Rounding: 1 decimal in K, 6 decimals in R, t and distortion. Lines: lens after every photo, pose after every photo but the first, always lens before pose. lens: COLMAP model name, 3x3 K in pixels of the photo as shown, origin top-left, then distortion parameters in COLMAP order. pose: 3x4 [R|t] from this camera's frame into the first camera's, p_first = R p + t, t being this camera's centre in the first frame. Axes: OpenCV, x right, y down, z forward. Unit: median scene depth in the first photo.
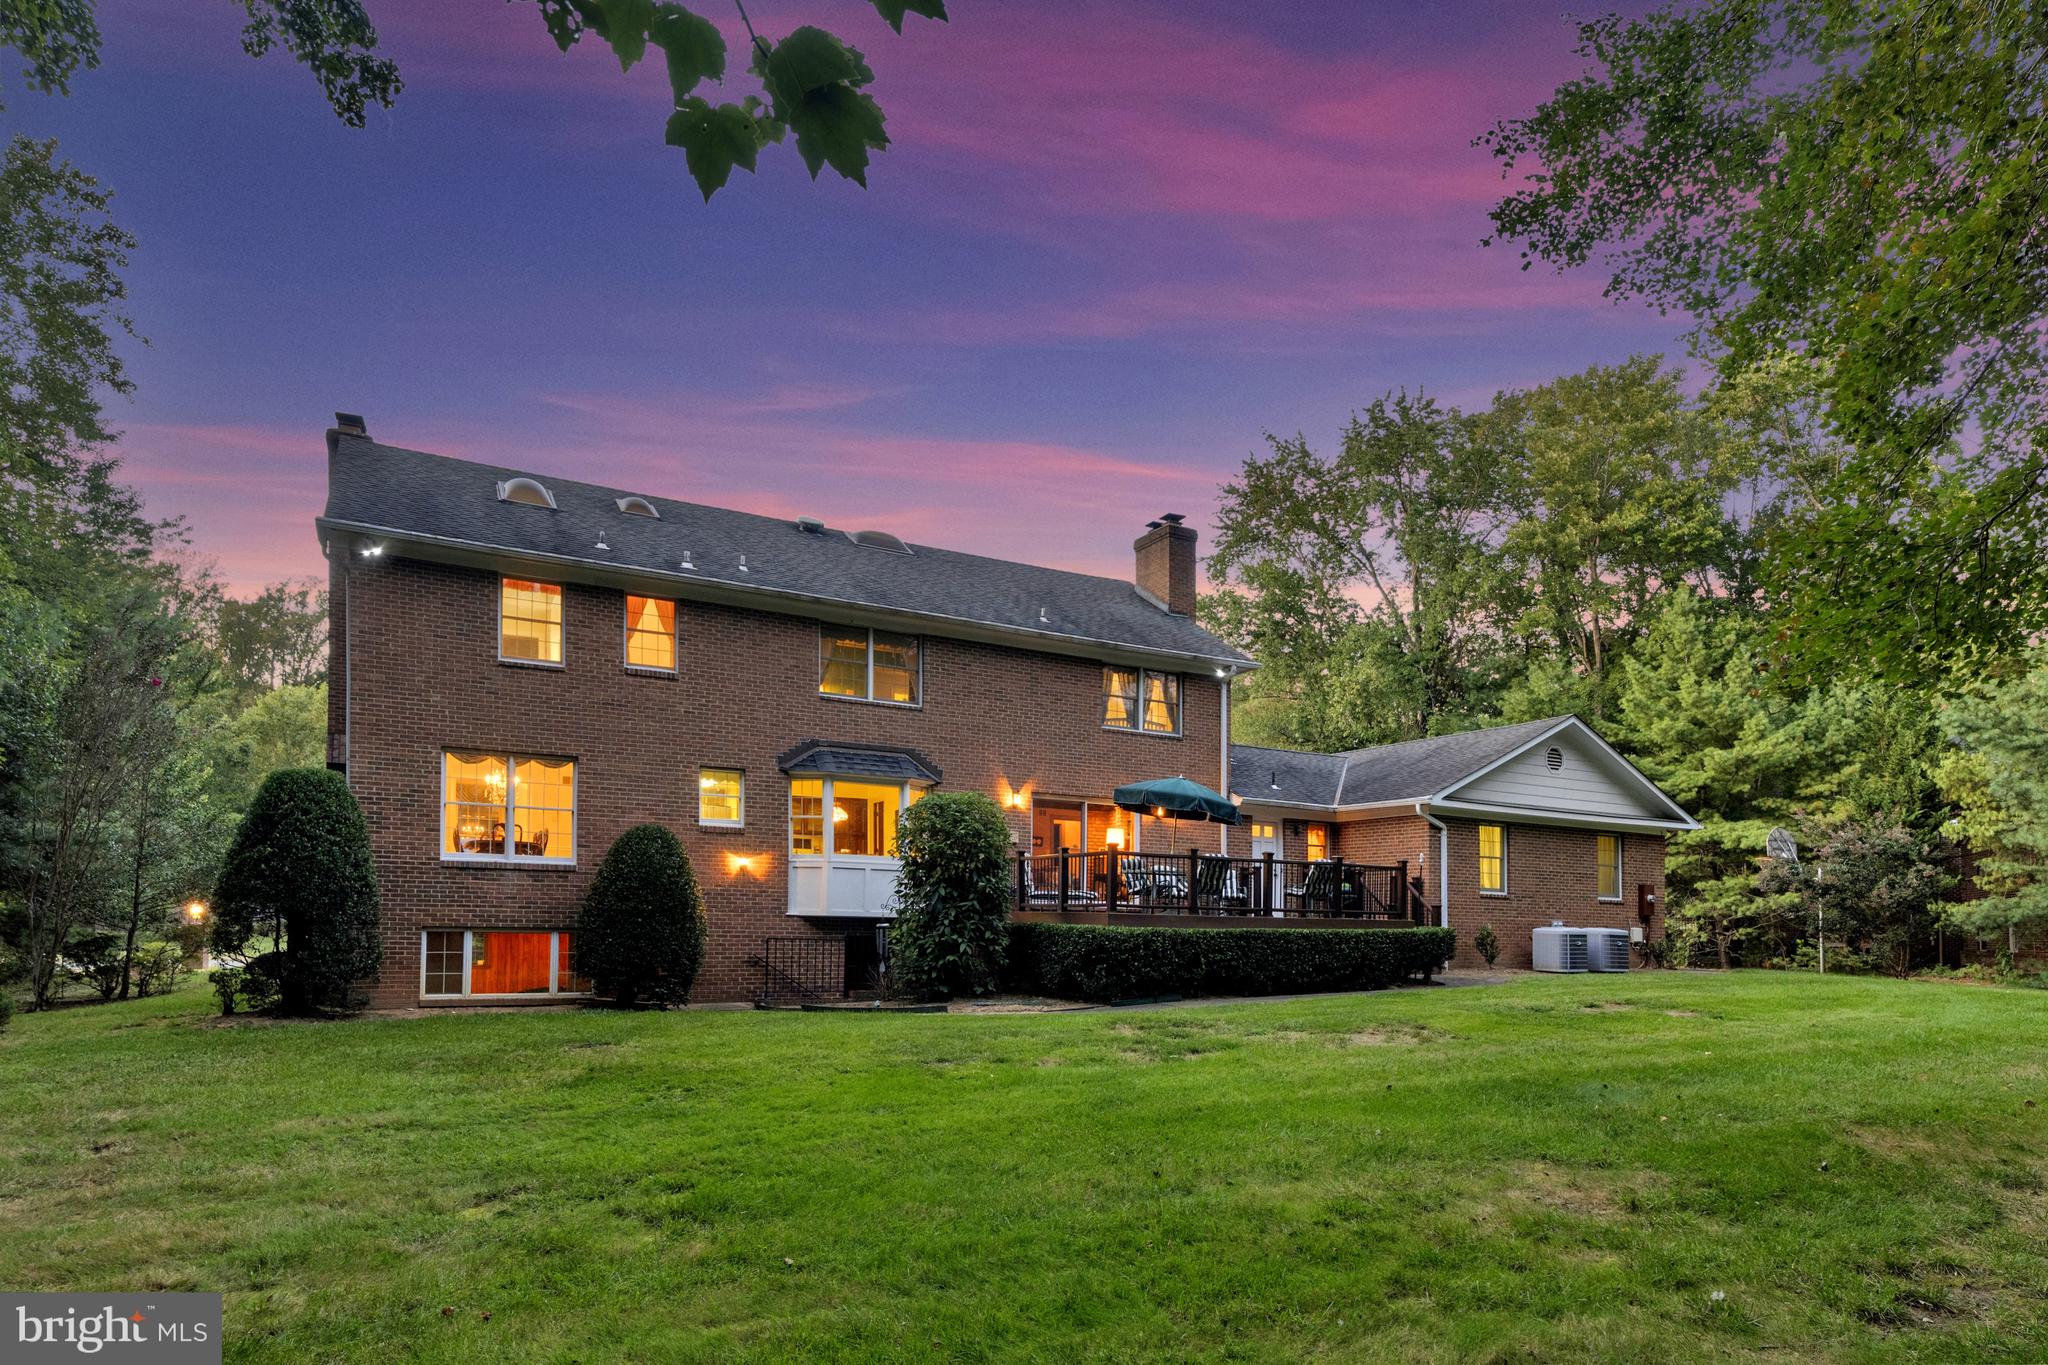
lens RADIAL K [[1133.0, 0, 1025.6], [0, 1133.0, 674.6], [0, 0, 1]] dist [0.004120, 0.000450]
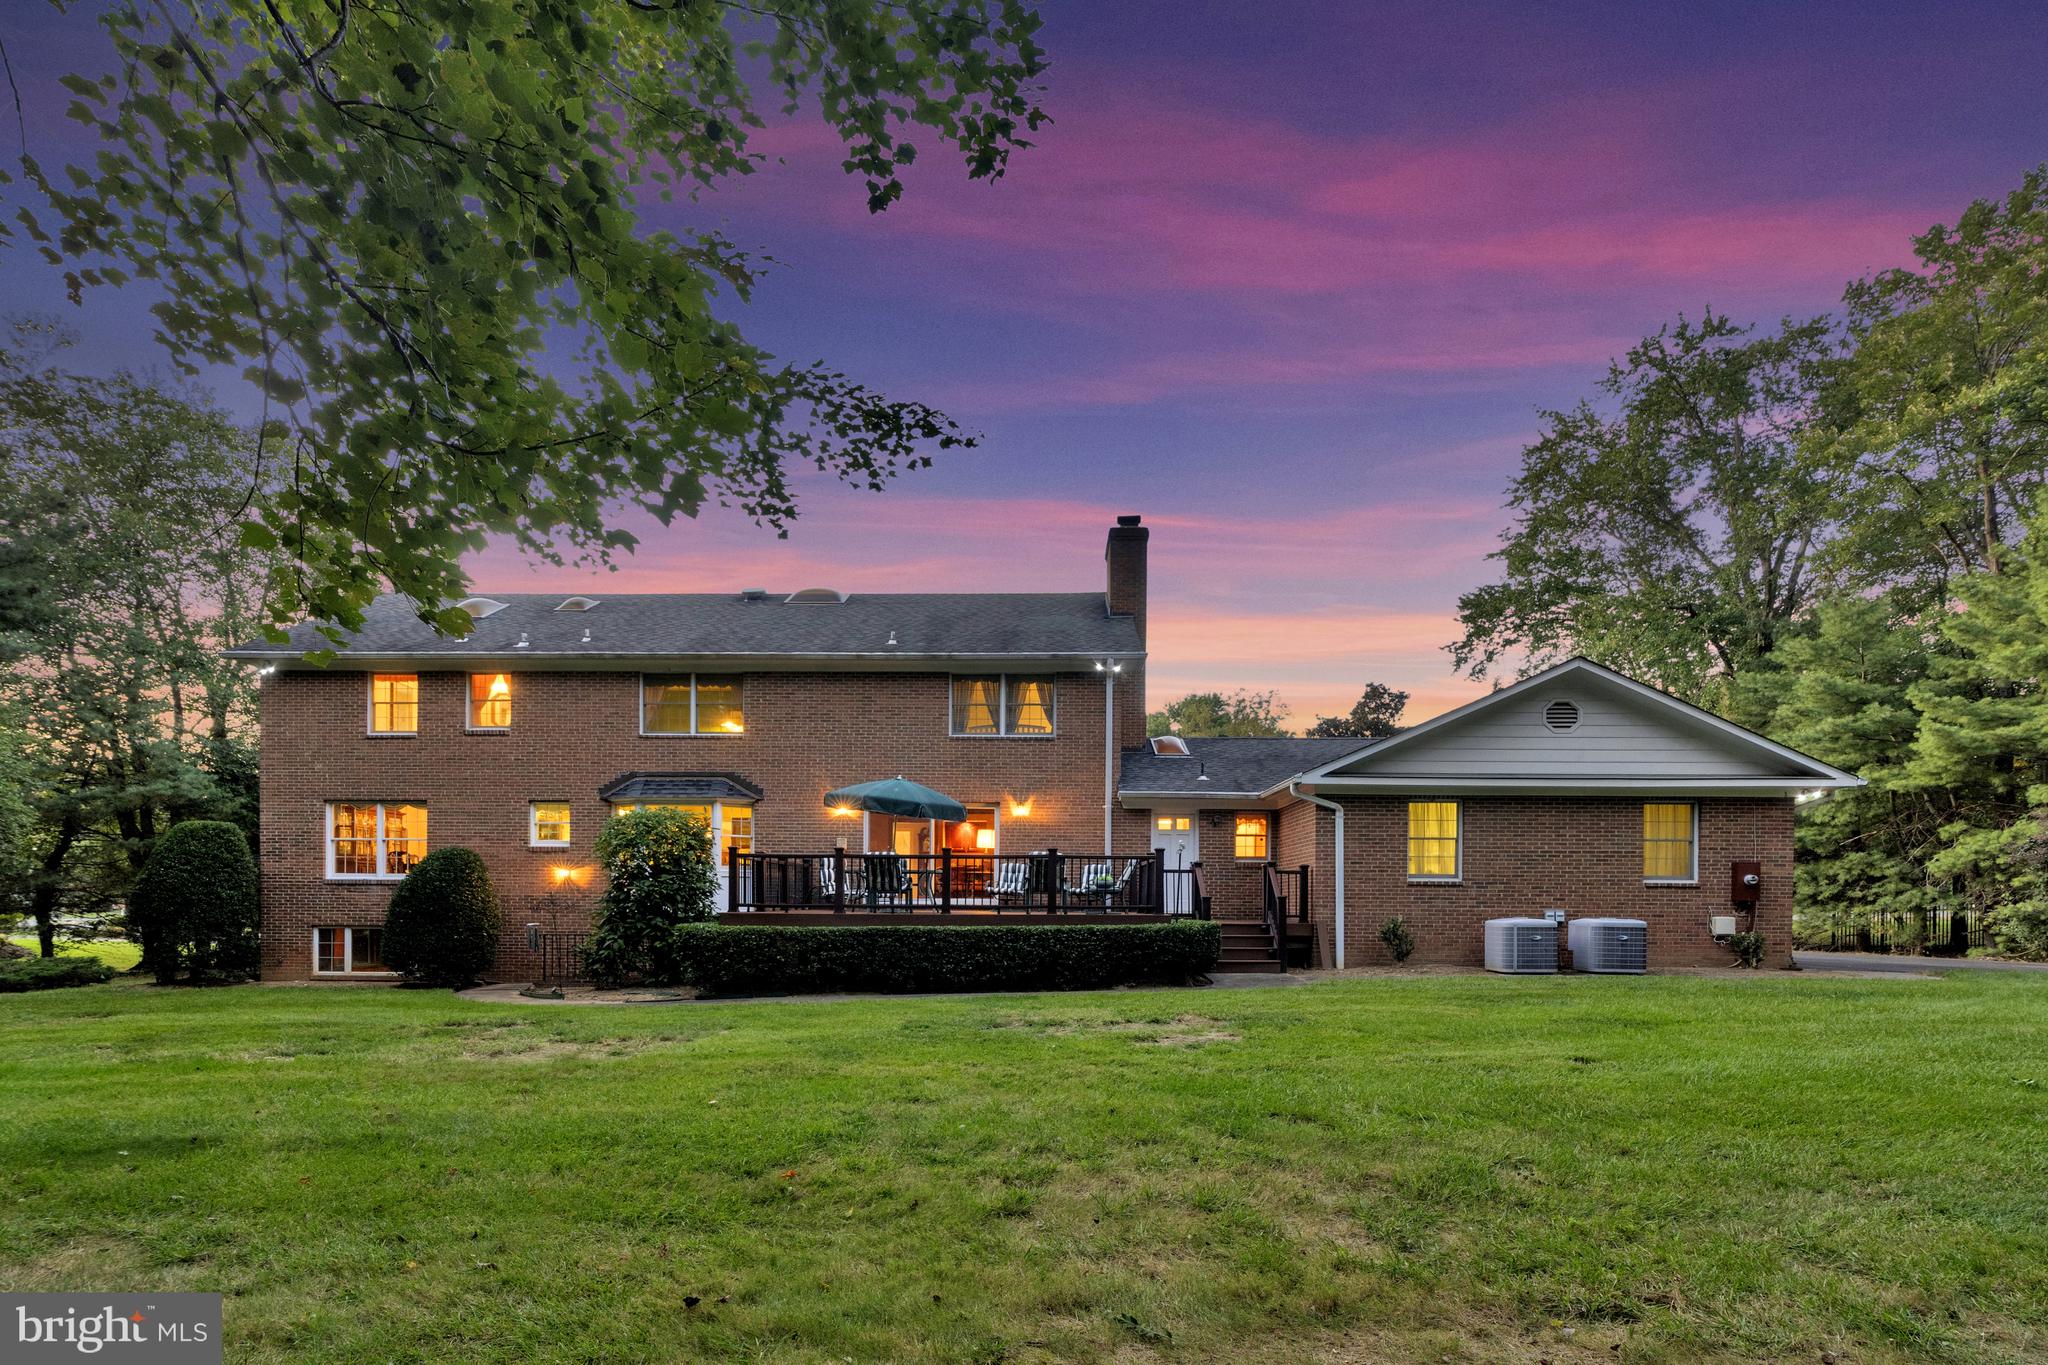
lens RADIAL K [[907.1, 0, 1024.3], [0, 907.1, 784.6], [0, 0, 1]] dist [-0.009748, 0.000226]
pose [[0.869659, -0.080985, -0.486965, 0.545723], [0.113705, 0.992789, 0.037955, 0.068929], [0.480380, -0.088379, 0.872596, 0.299973]]
